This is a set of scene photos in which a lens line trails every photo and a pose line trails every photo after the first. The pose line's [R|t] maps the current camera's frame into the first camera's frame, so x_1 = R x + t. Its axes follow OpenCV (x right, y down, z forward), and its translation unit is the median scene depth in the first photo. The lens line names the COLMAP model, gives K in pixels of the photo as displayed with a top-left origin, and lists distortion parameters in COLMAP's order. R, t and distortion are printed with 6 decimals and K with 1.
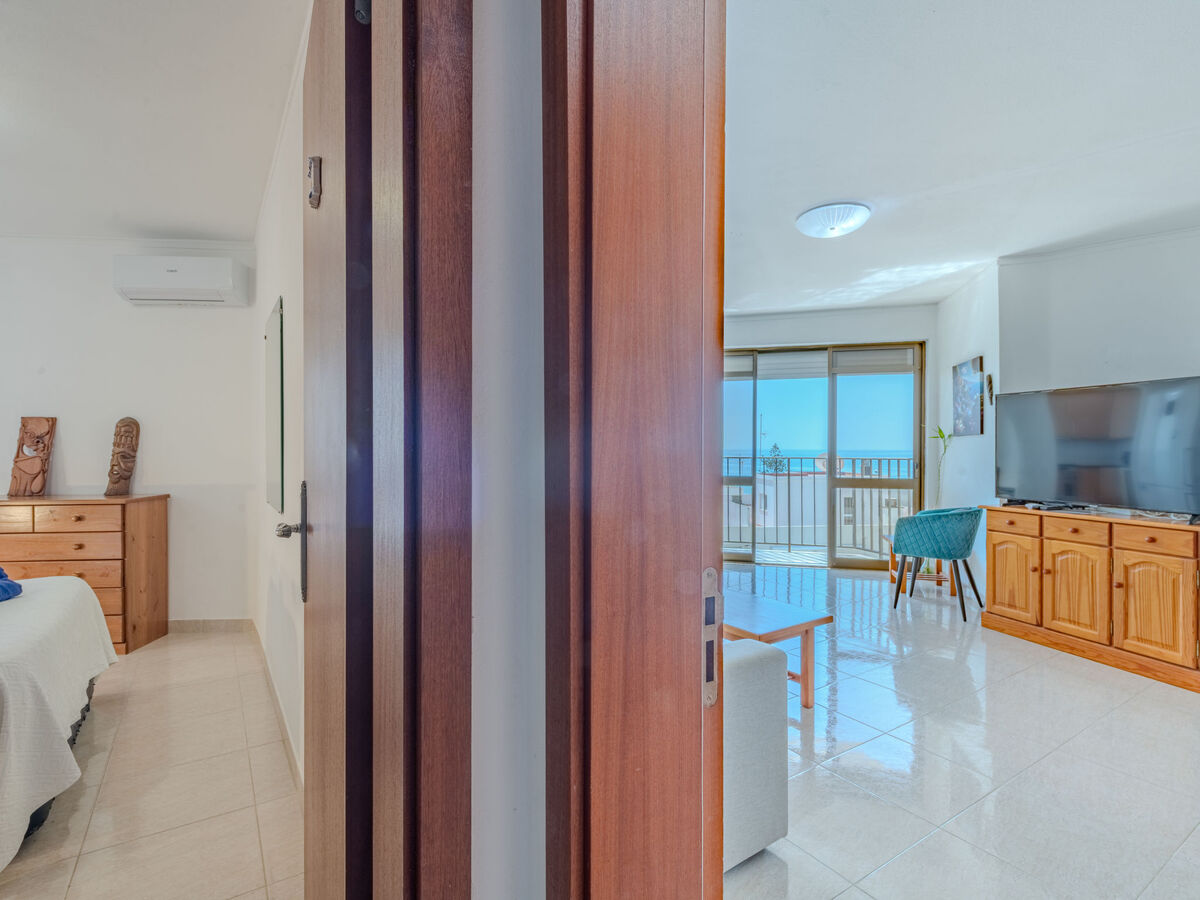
lens RADIAL K [[597.9, 0, 610.3], [0, 597.9, 449.5], [0, 0, 1]] dist [0.006953, -0.000901]
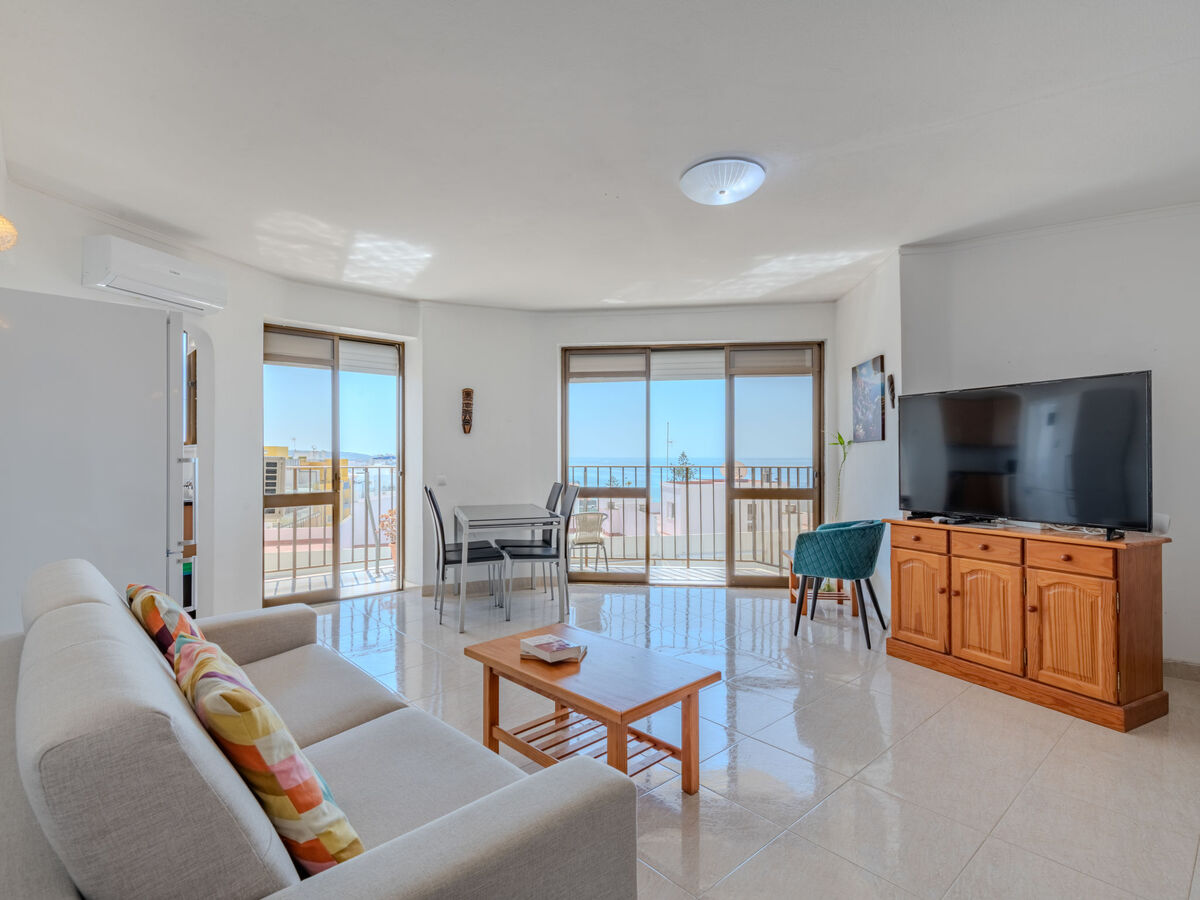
lens RADIAL K [[597.9, 0, 616.0], [0, 597.9, 452.1], [0, 0, 1]] dist [0.006953, -0.000901]
pose [[0.987969, -0.002691, 0.154630, 0.086175], [0.004170, 0.999949, -0.009244, -0.000380], [-0.154597, 0.009778, 0.987929, 0.184670]]
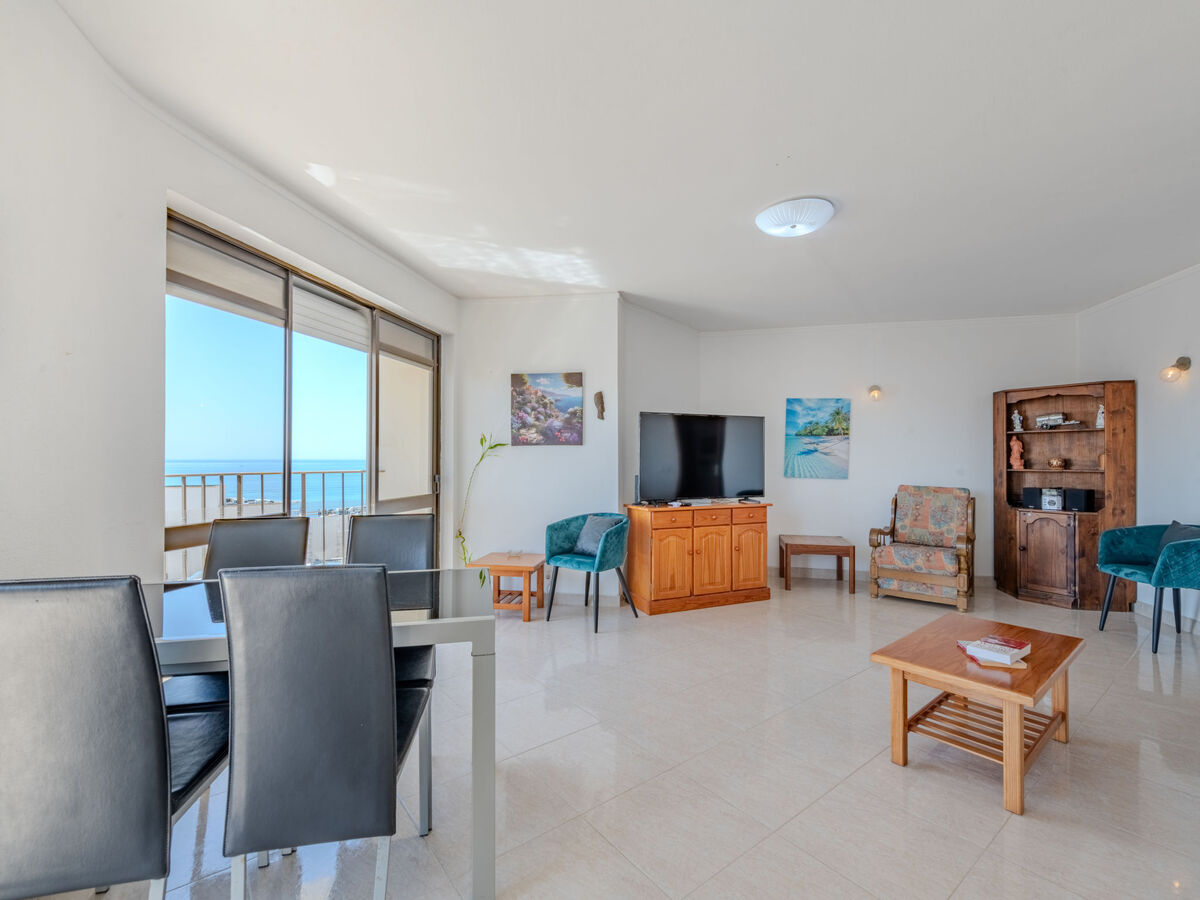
lens RADIAL K [[535.8, 0, 611.1], [0, 535.8, 452.3], [0, 0, 1]] dist [0.013175, -0.002247]
pose [[-0.078351, 0.007239, 0.996900, -0.408499], [0.000213, 0.999974, -0.007245, -0.006442], [-0.996926, -0.000355, -0.078350, 1.211735]]
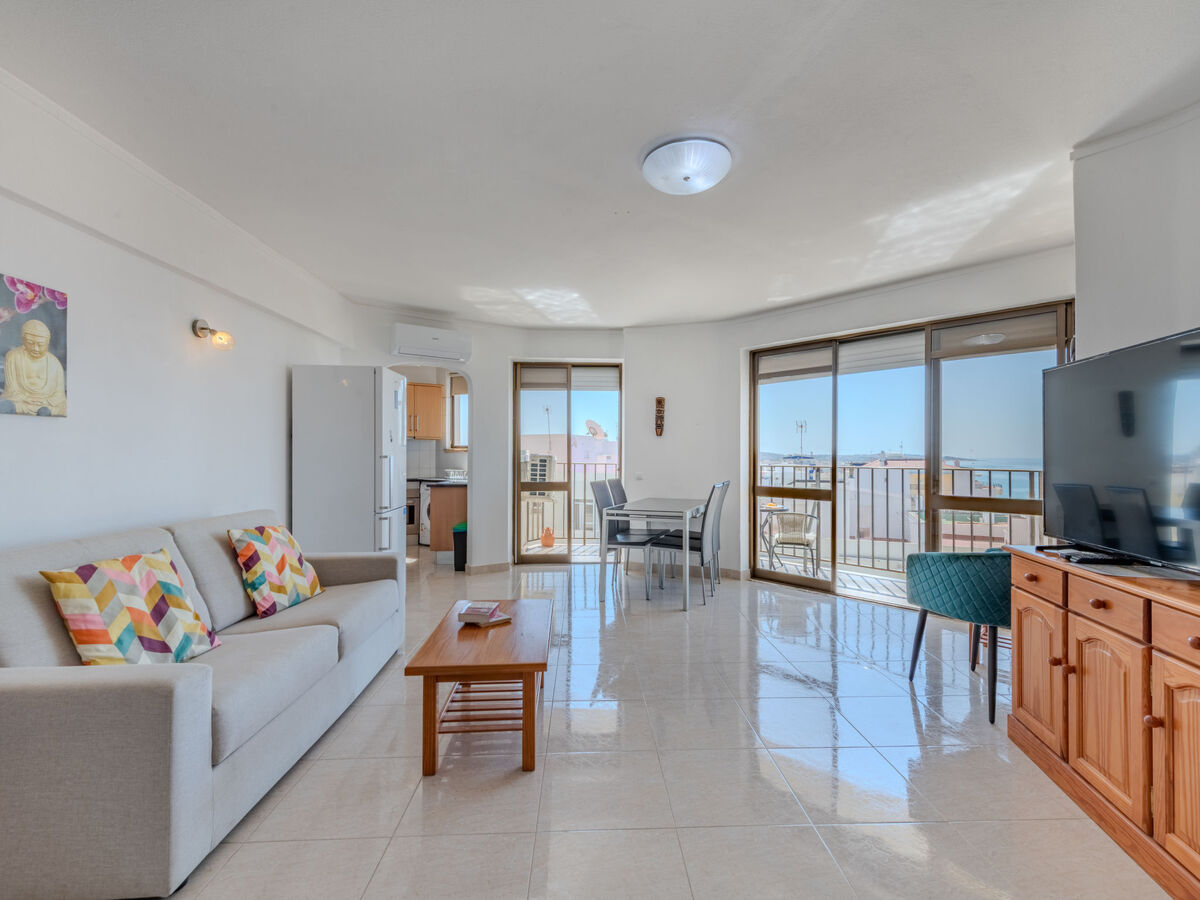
lens RADIAL K [[535.8, 0, 611.3], [0, 535.8, 452.1], [0, 0, 1]] dist [0.013175, -0.002247]
pose [[0.852096, -0.002707, -0.523378, 0.592061], [-0.003244, 0.999940, -0.010453, 0.001125], [0.523375, 0.010604, 0.852036, 0.305118]]
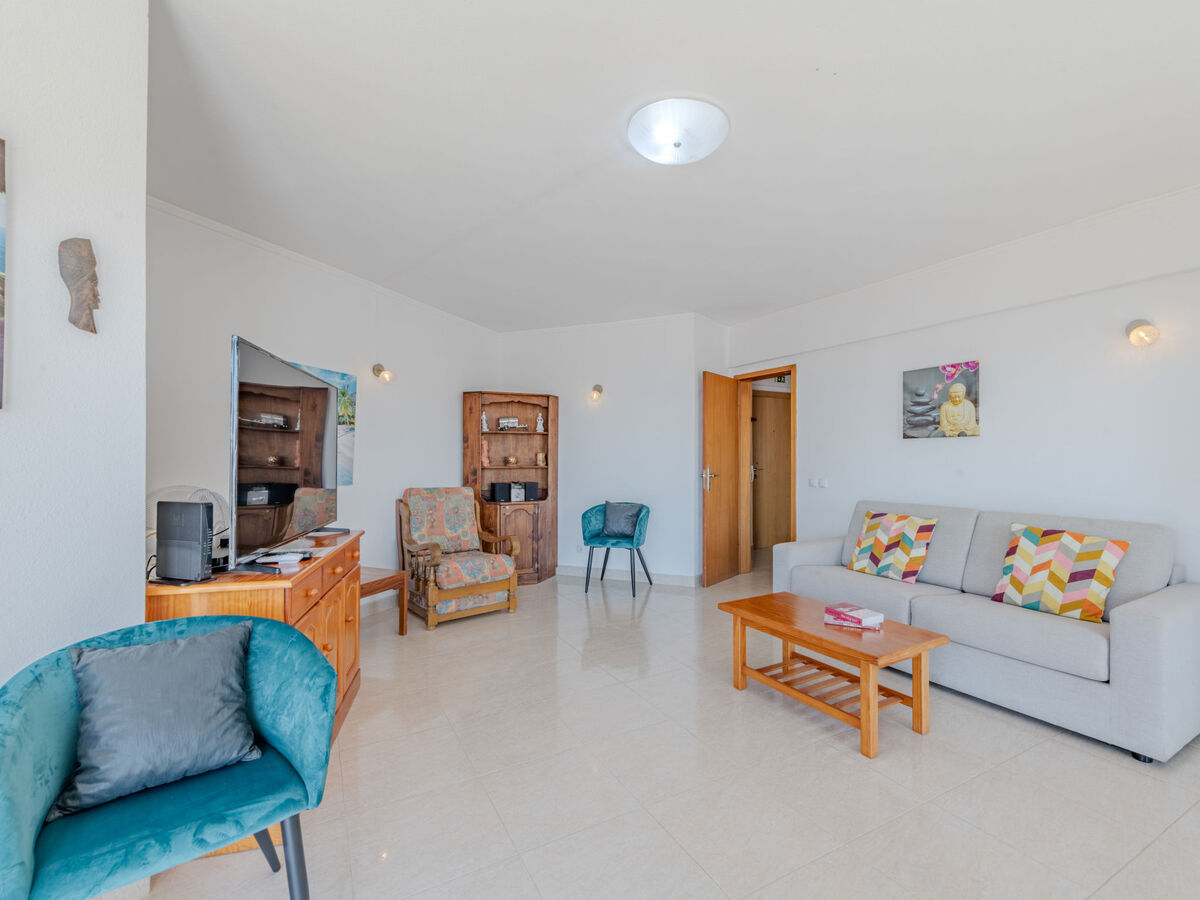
lens RADIAL K [[535.8, 0, 596.8], [0, 535.8, 453.5], [0, 0, 1]] dist [0.013175, -0.002247]
pose [[-0.995115, -0.003201, 0.098668, 0.363253], [-0.003740, 0.999979, -0.005274, -0.002647], [-0.098649, -0.005618, -0.995106, 1.467673]]
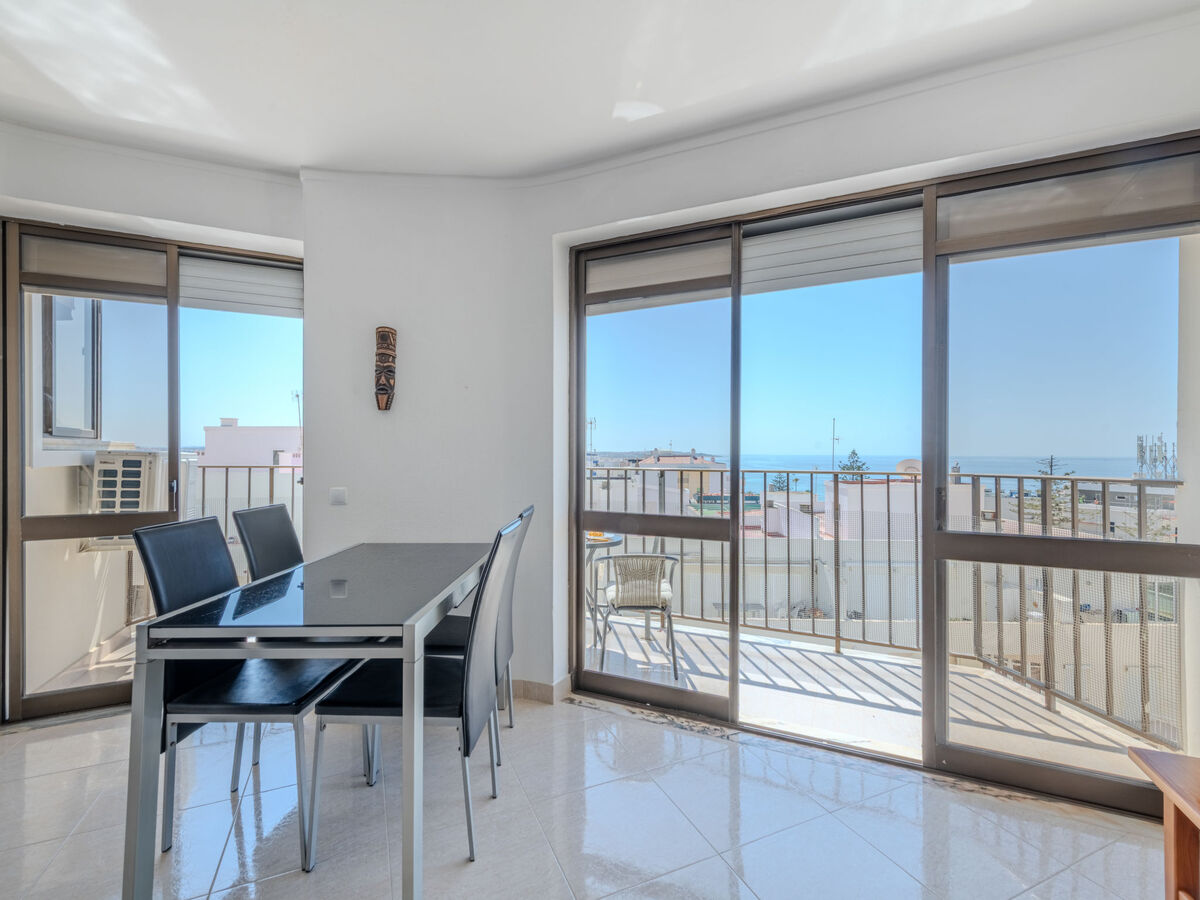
lens RADIAL K [[535.8, 0, 604.0], [0, 535.8, 454.4], [0, 0, 1]] dist [0.013175, -0.002247]
pose [[0.984521, 0.000797, -0.175262, 0.345955], [-0.001168, 0.999997, -0.002014, -0.001022], [0.175260, 0.002188, 0.984520, 0.966910]]
